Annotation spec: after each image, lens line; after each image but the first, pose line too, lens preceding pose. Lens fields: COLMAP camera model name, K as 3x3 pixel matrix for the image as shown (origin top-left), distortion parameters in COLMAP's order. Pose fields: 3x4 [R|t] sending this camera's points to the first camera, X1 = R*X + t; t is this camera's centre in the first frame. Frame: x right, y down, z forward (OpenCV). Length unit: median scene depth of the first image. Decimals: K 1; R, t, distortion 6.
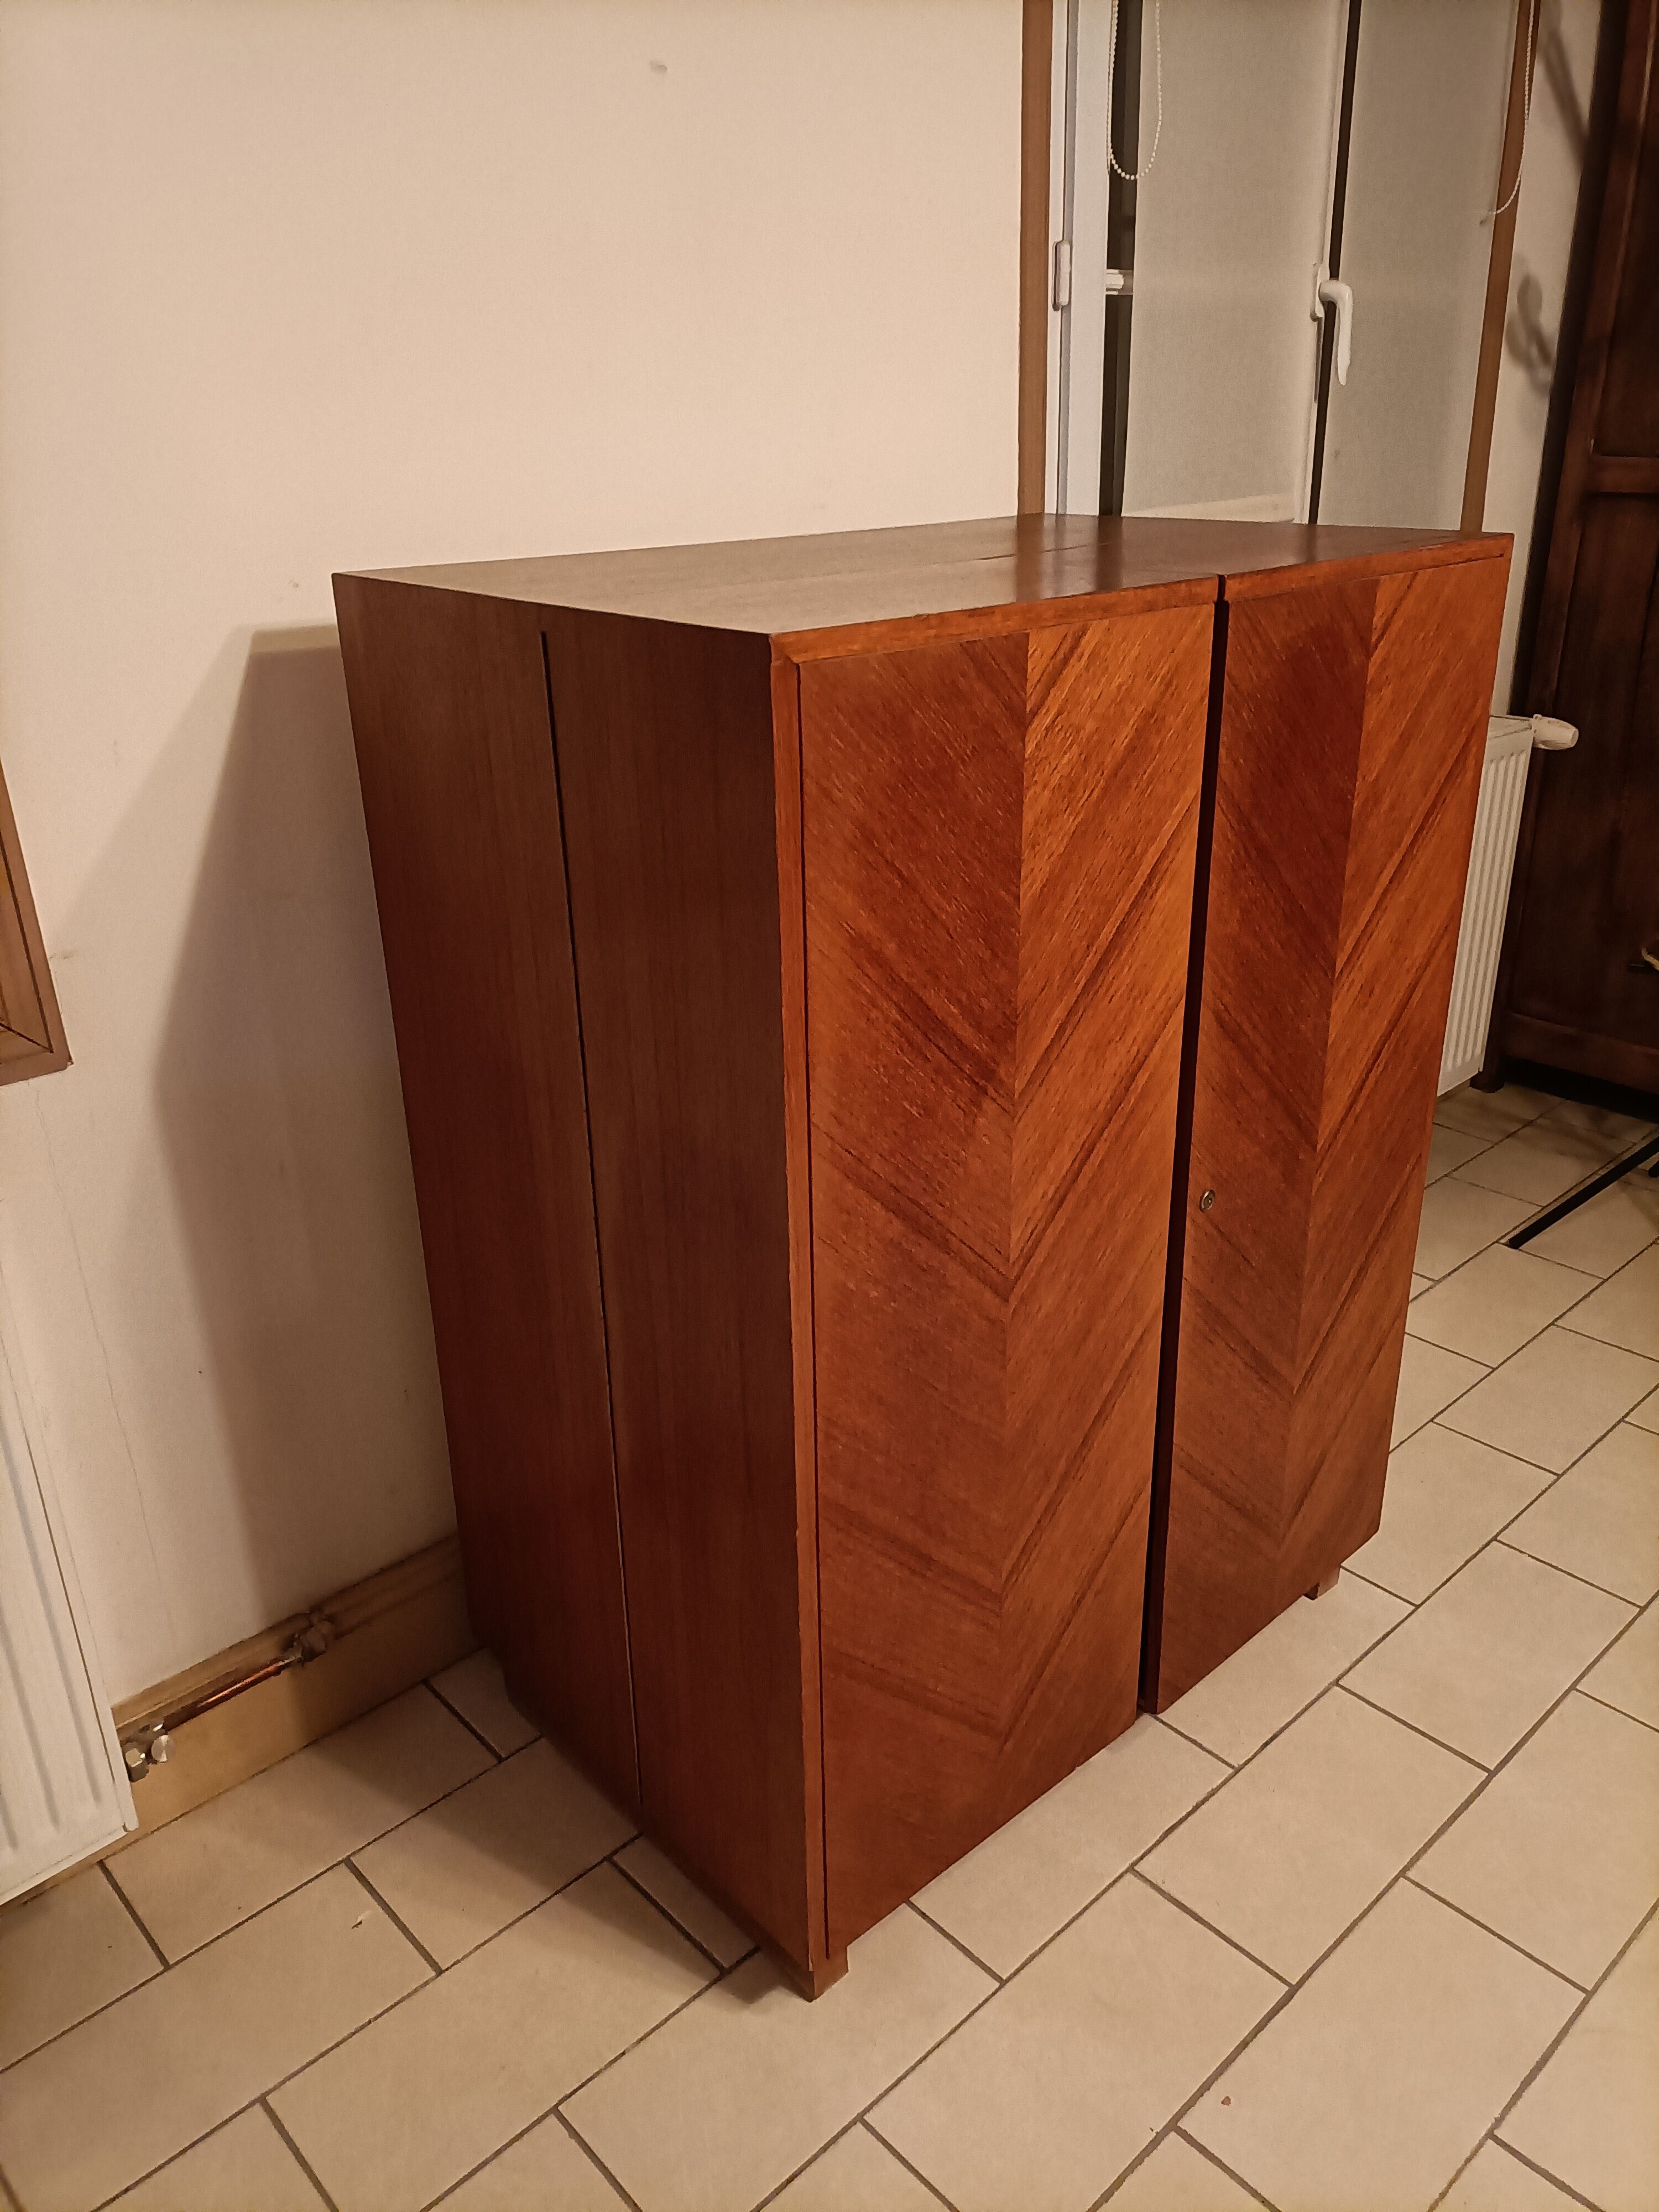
lens RADIAL K [[1649.3, 0, 824.9], [0, 1649.3, 1106.2], [0, 0, 1]] dist [0.054111, -0.052758]
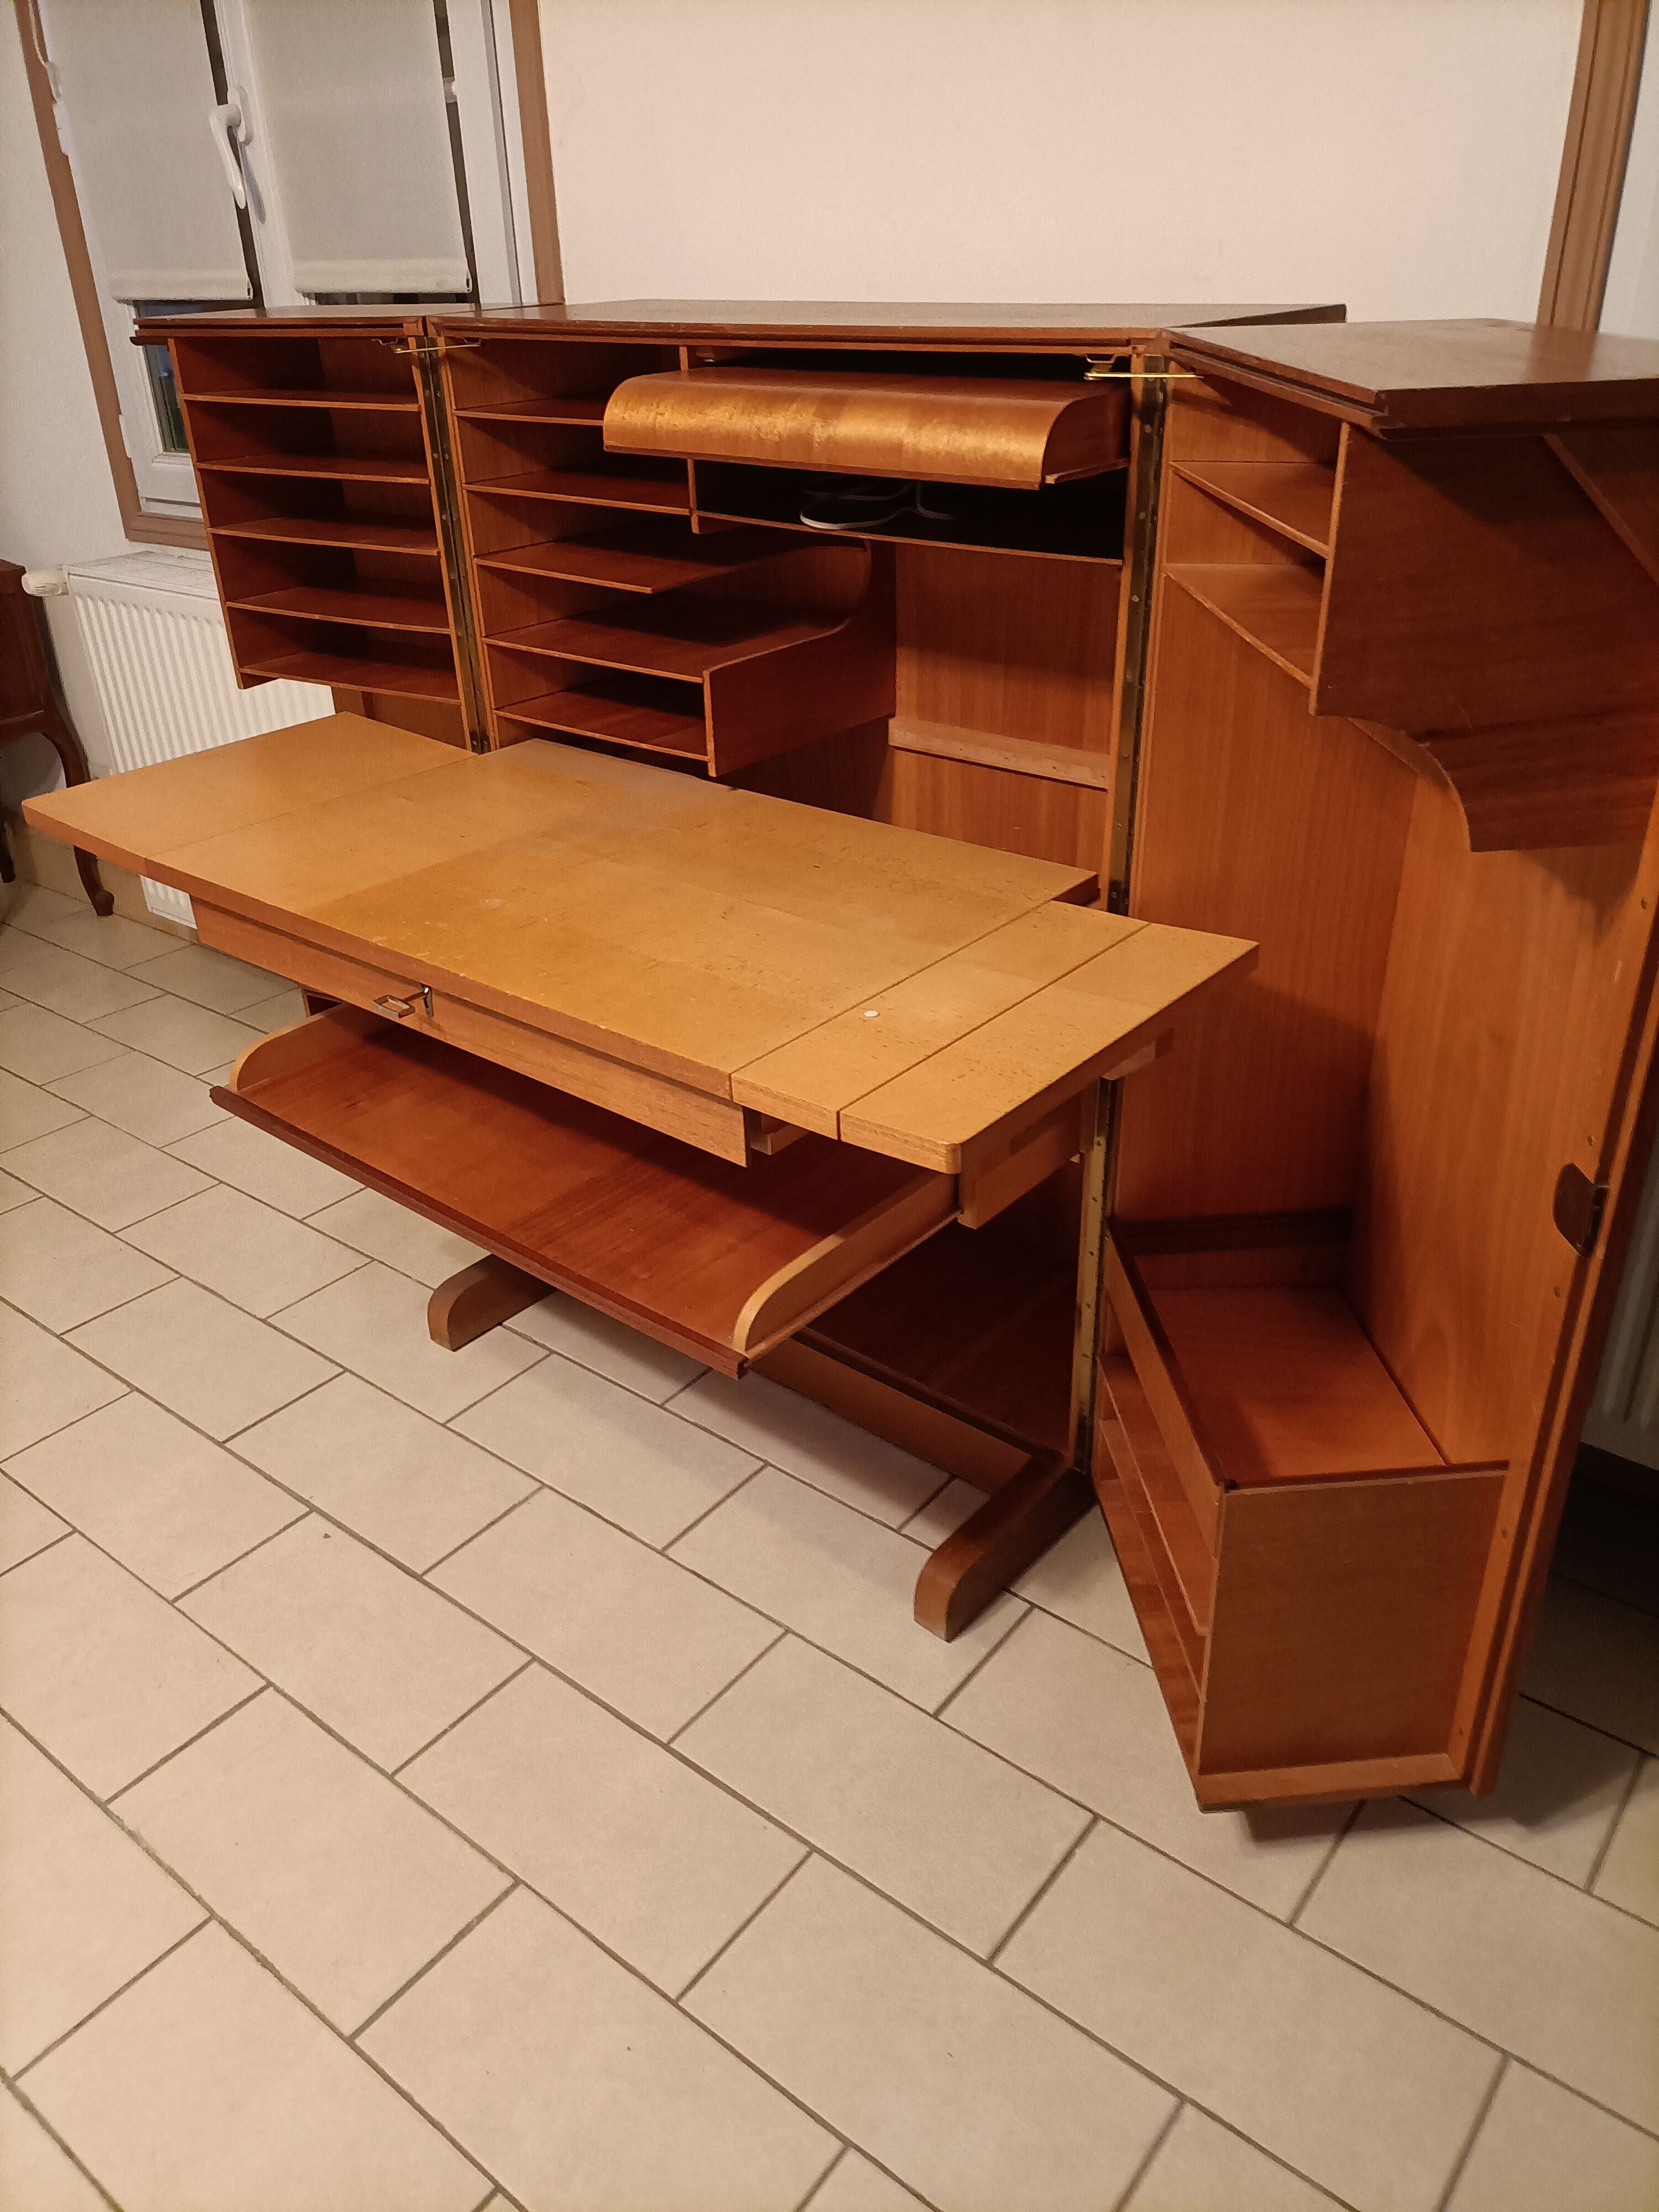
lens RADIAL K [[1649.3, 0, 814.2], [0, 1649.3, 1105.4], [0, 0, 1]] dist [0.054111, -0.052758]
pose [[0.148319, 0.484167, -0.862313, 1.180859], [-0.364192, 0.837418, 0.407548, -0.344224], [0.919438, 0.253601, 0.300535, 0.811150]]
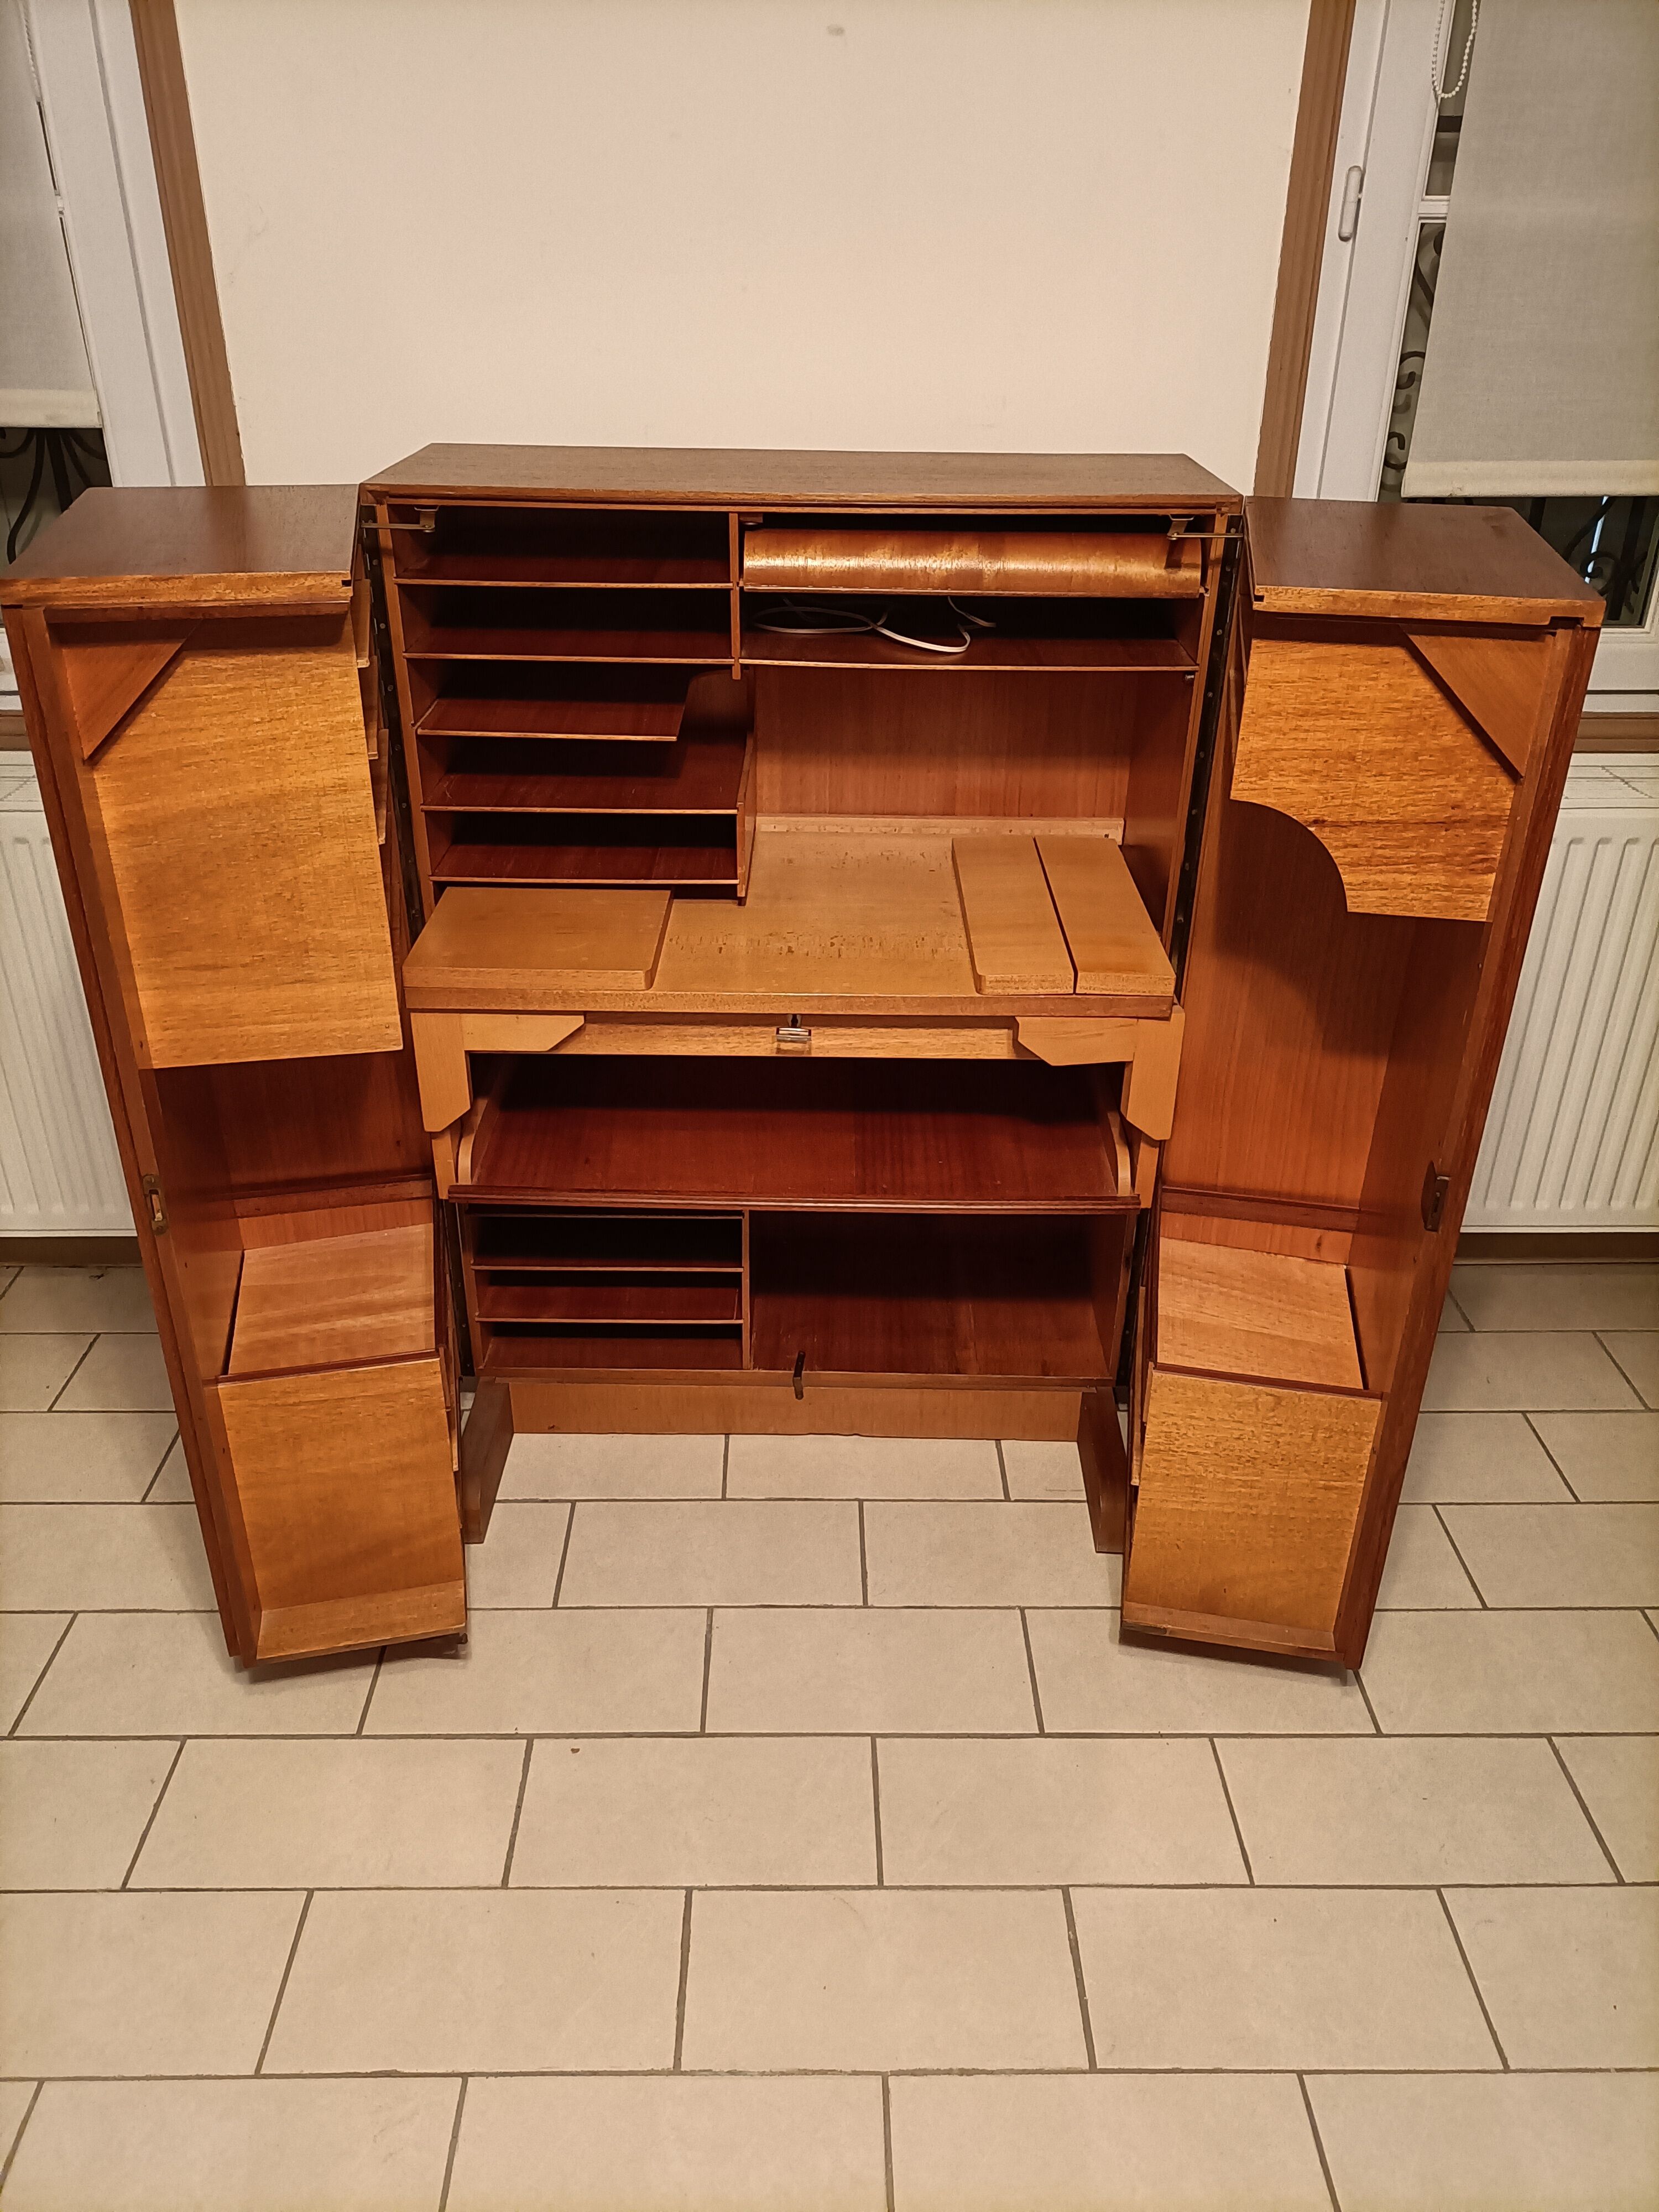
lens RADIAL K [[1649.3, 0, 814.2], [0, 1649.3, 1103.4], [0, 0, 1]] dist [0.054111, -0.052758]
pose [[0.740908, 0.342940, -0.577449, 0.867054], [-0.288327, 0.938957, 0.187691, -0.141470], [0.606566, 0.027433, 0.794560, 0.090094]]
